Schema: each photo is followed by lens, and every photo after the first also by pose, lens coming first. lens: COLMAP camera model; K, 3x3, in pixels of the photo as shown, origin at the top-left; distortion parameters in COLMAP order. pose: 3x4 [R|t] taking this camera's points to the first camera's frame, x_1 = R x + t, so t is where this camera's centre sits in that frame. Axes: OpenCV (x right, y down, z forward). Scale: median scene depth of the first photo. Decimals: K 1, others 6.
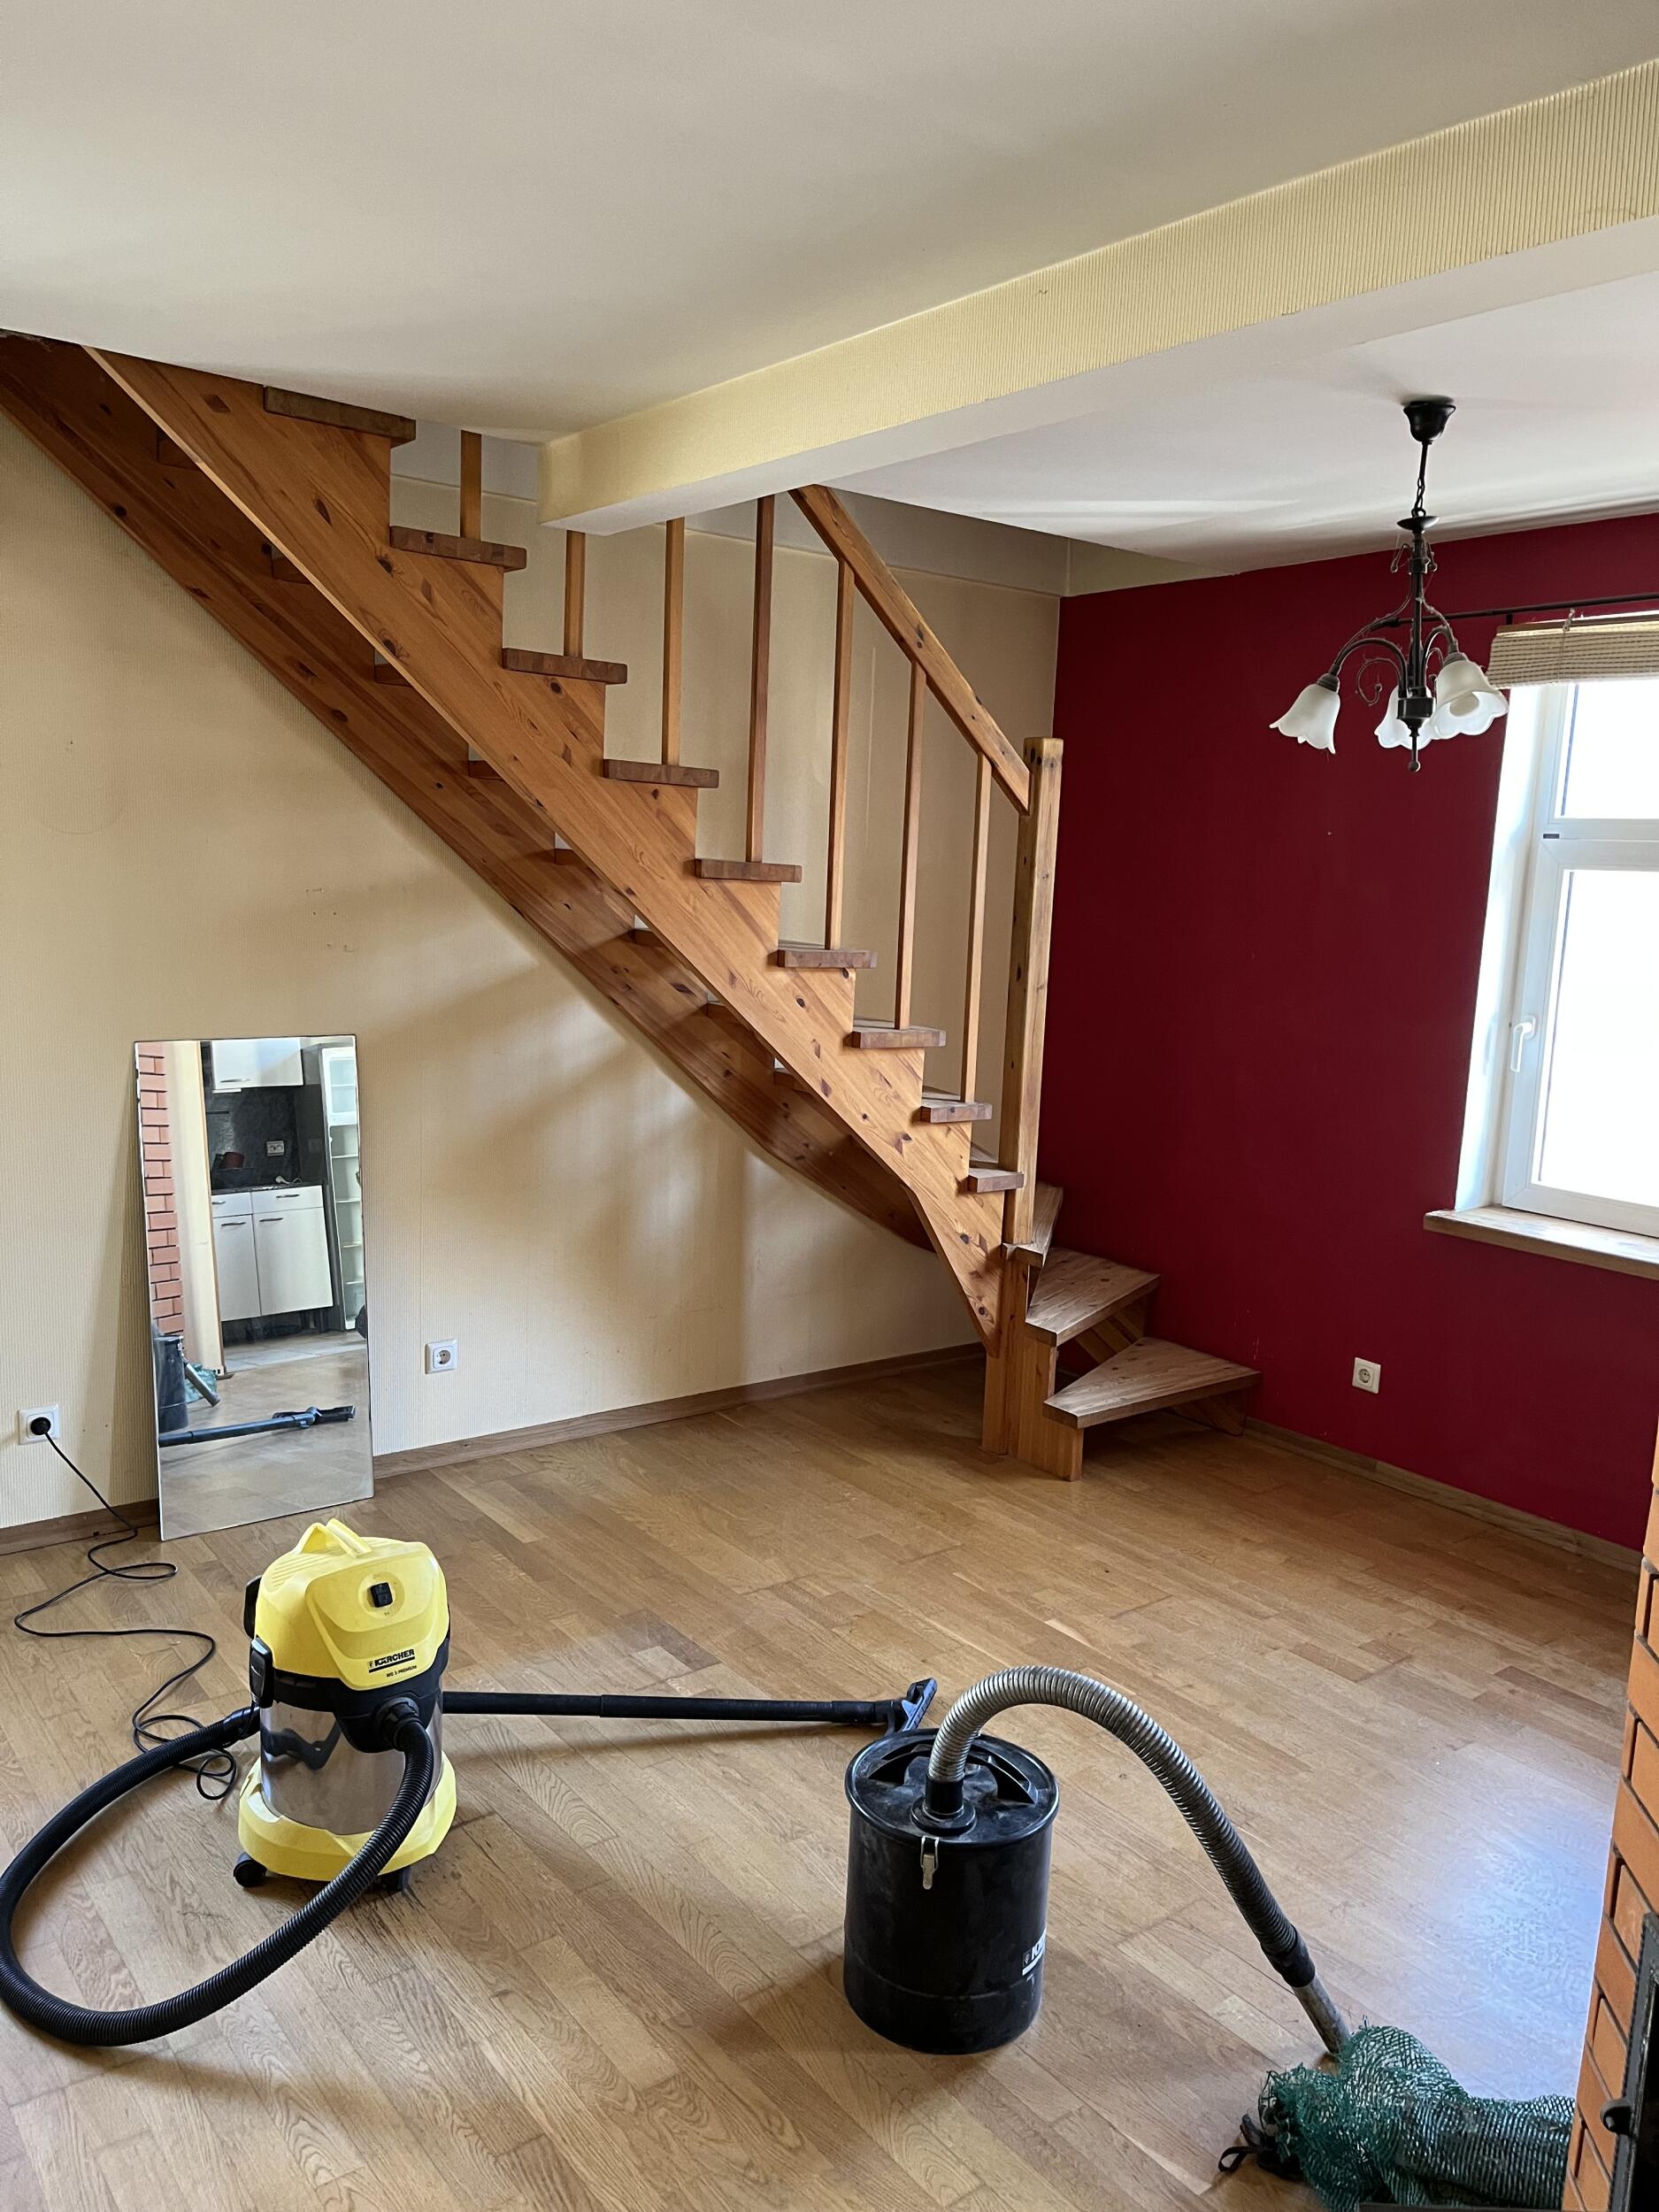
lens RADIAL K [[1677.7, 0, 835.2], [0, 1677.7, 1110.0], [0, 0, 1]] dist [0.037593, -0.027372]
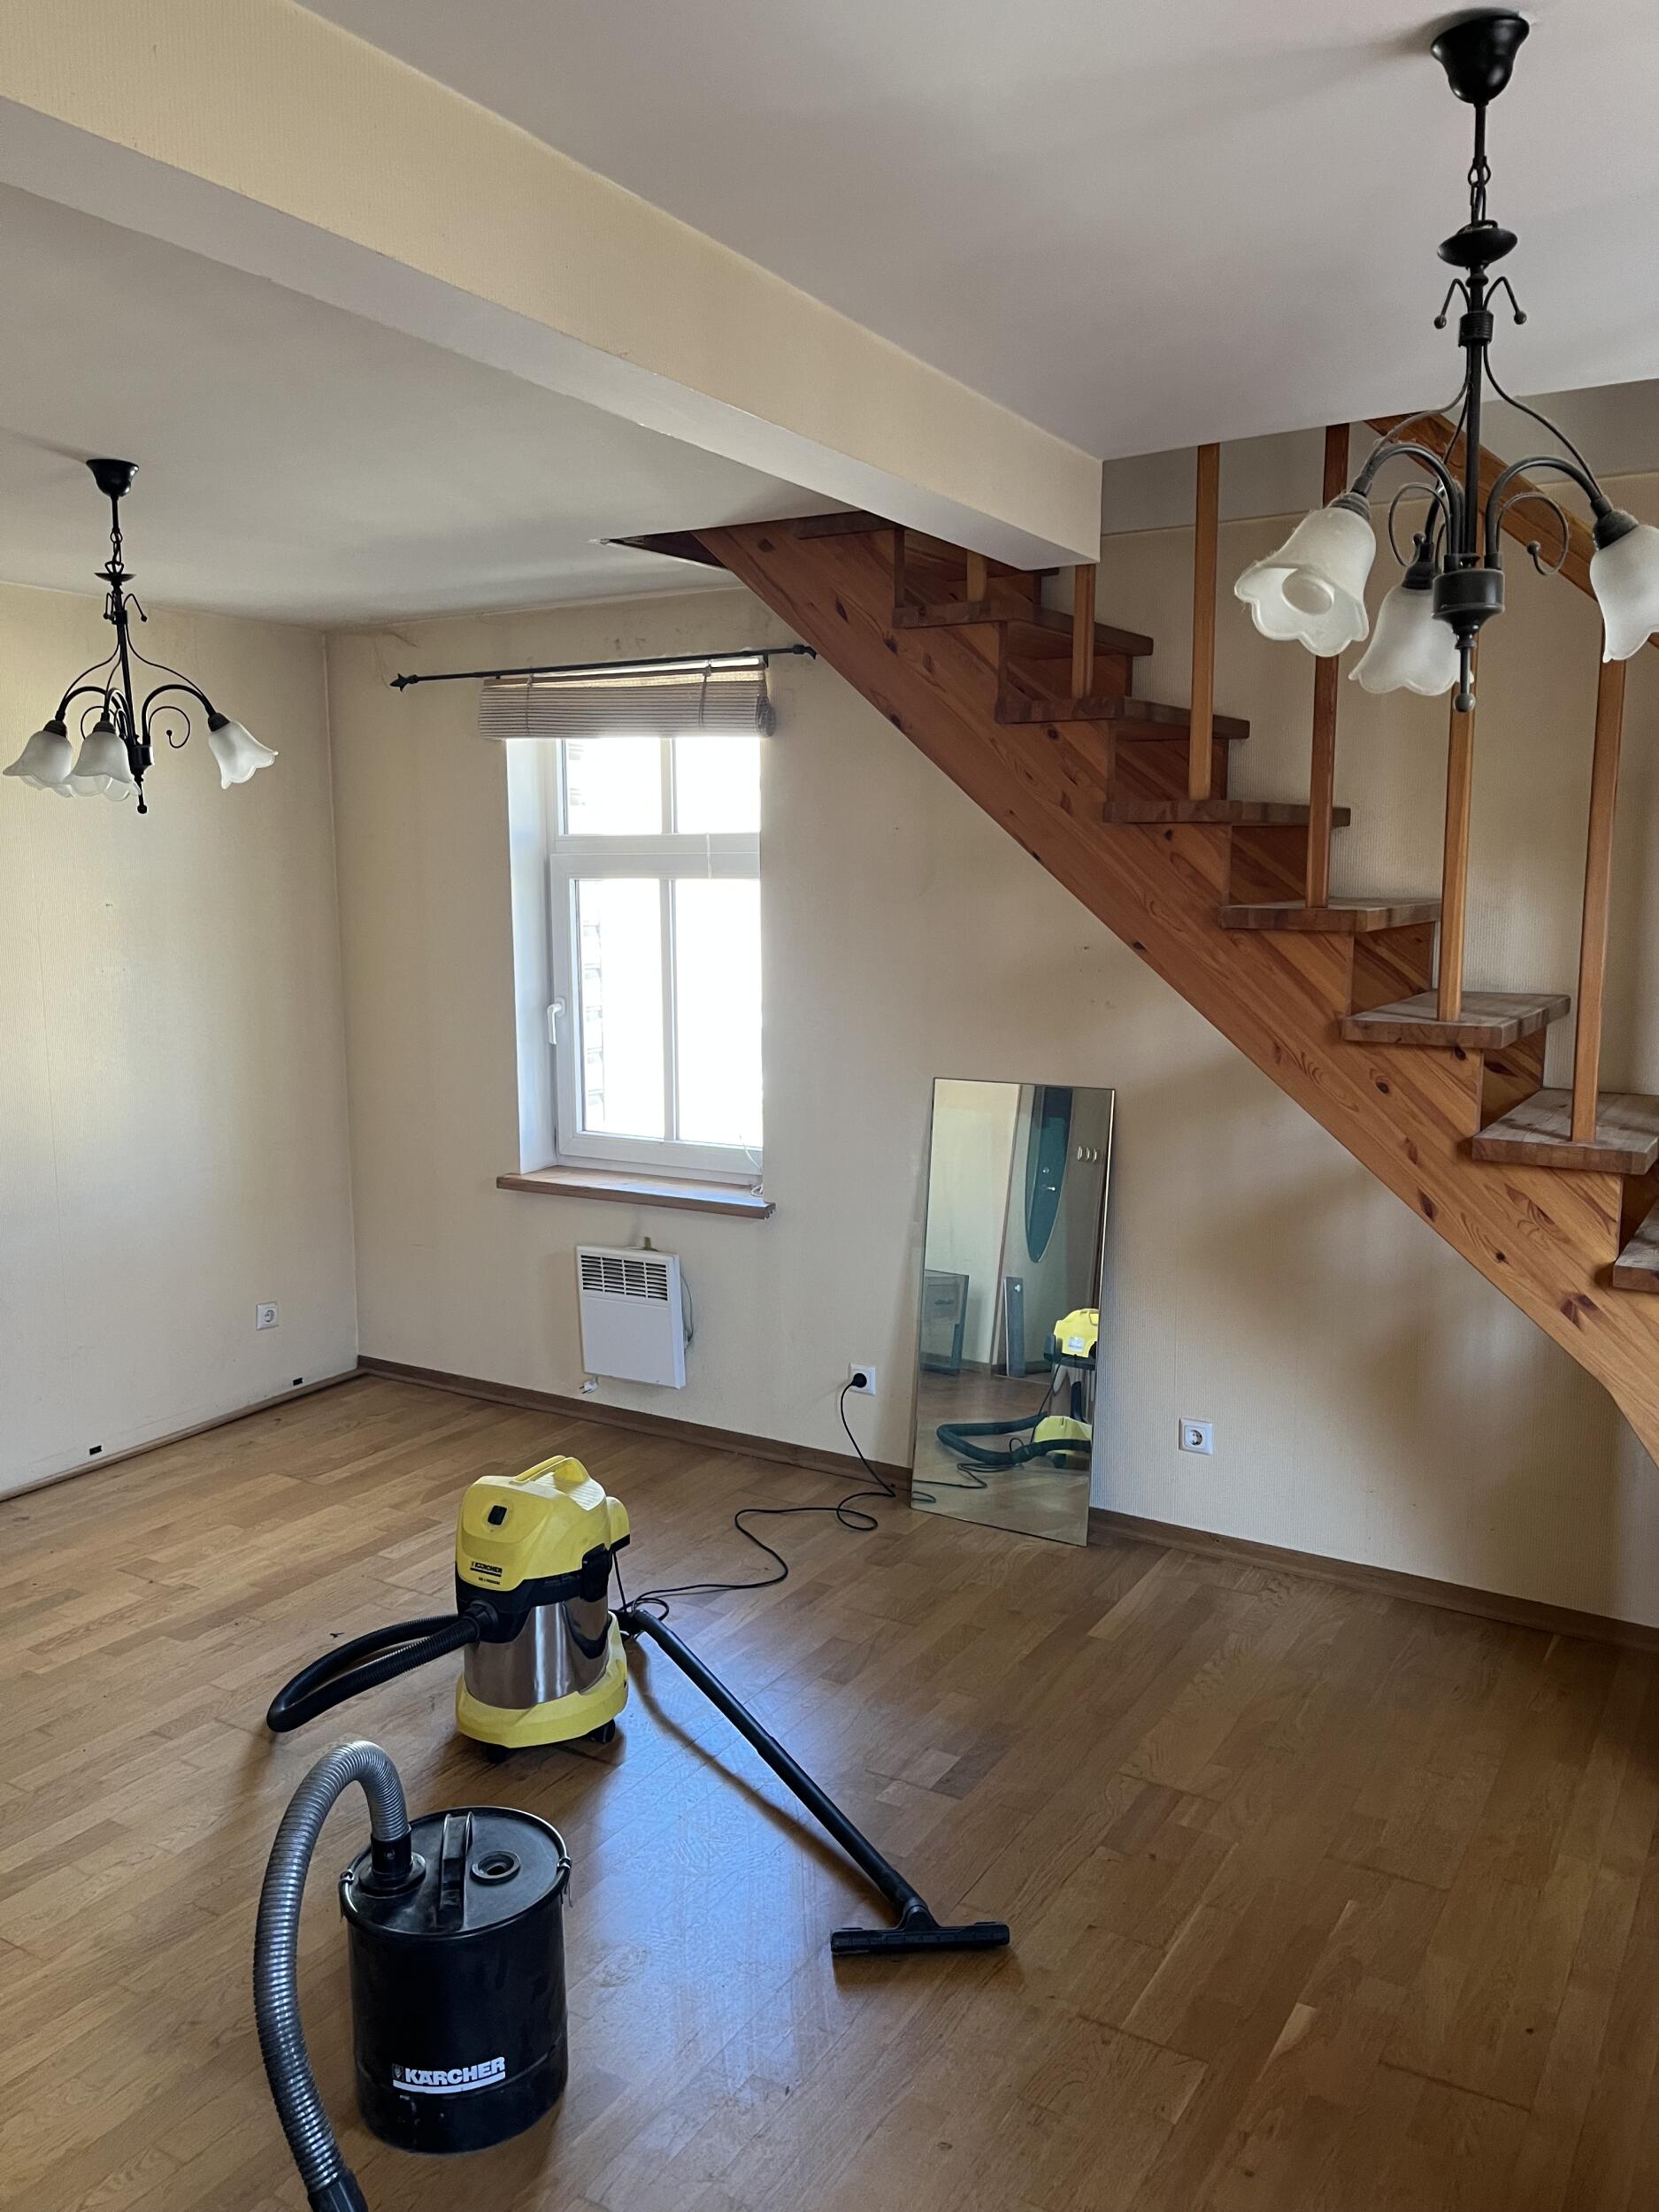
lens RADIAL K [[1677.7, 0, 835.1], [0, 1677.7, 1105.5], [0, 0, 1]] dist [0.037593, -0.027372]
pose [[0.352107, 0.085503, -0.932046, 0.647518], [-0.120889, 0.991632, 0.045300, -0.065241], [0.928120, 0.096724, 0.359496, 0.523445]]
